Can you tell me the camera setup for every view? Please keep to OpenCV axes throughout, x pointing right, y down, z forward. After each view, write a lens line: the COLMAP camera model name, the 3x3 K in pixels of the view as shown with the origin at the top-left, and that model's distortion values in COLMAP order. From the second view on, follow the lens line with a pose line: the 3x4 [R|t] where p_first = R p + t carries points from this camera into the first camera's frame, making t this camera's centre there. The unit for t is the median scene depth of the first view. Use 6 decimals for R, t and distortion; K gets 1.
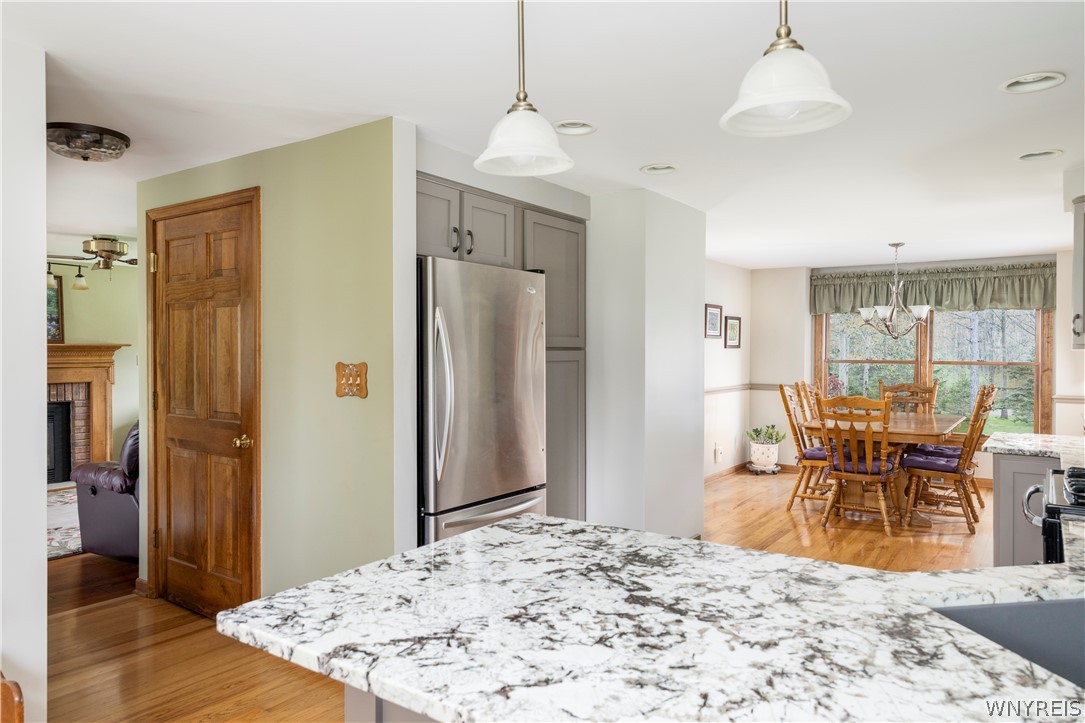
lens RADIAL K [[722.0, 0, 542.1], [0, 722.0, 364.2], [0, 0, 1]] dist [-0.000944, 0.001533]
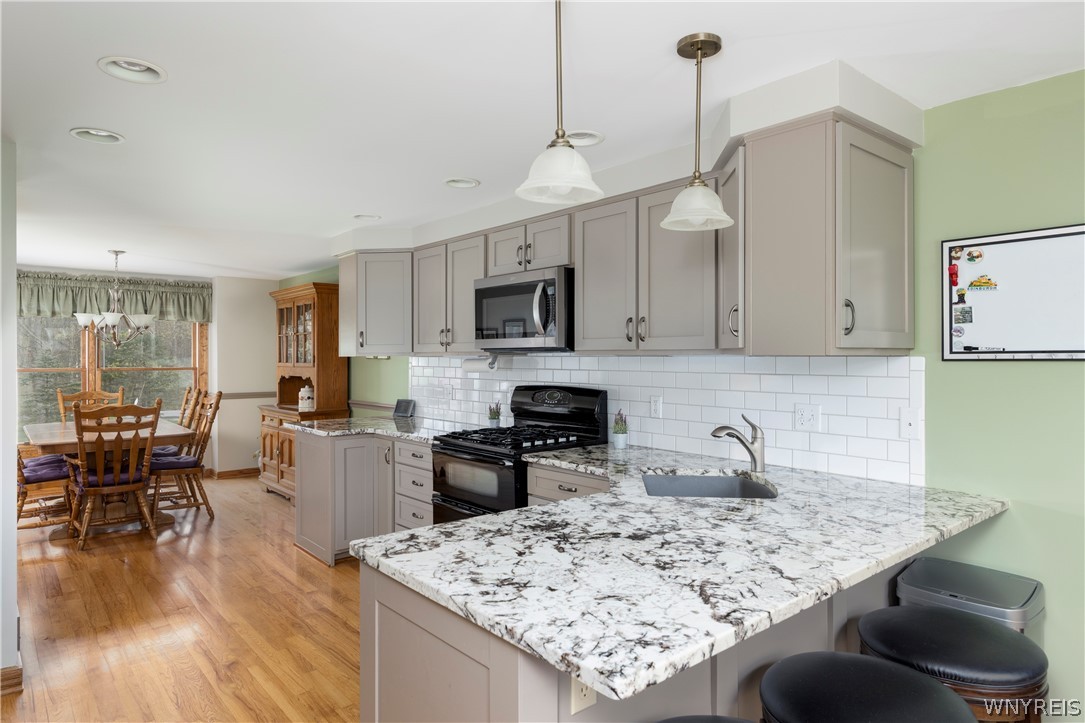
lens RADIAL K [[671.4, 0, 542.0], [0, 671.4, 355.7], [0, 0, 1]] dist [0.010198, 0.000574]
pose [[0.240408, -0.003175, 0.970667, -1.133618], [0.022644, 0.999741, -0.002338, -0.026033], [-0.970408, 0.022542, 0.240417, 0.827468]]
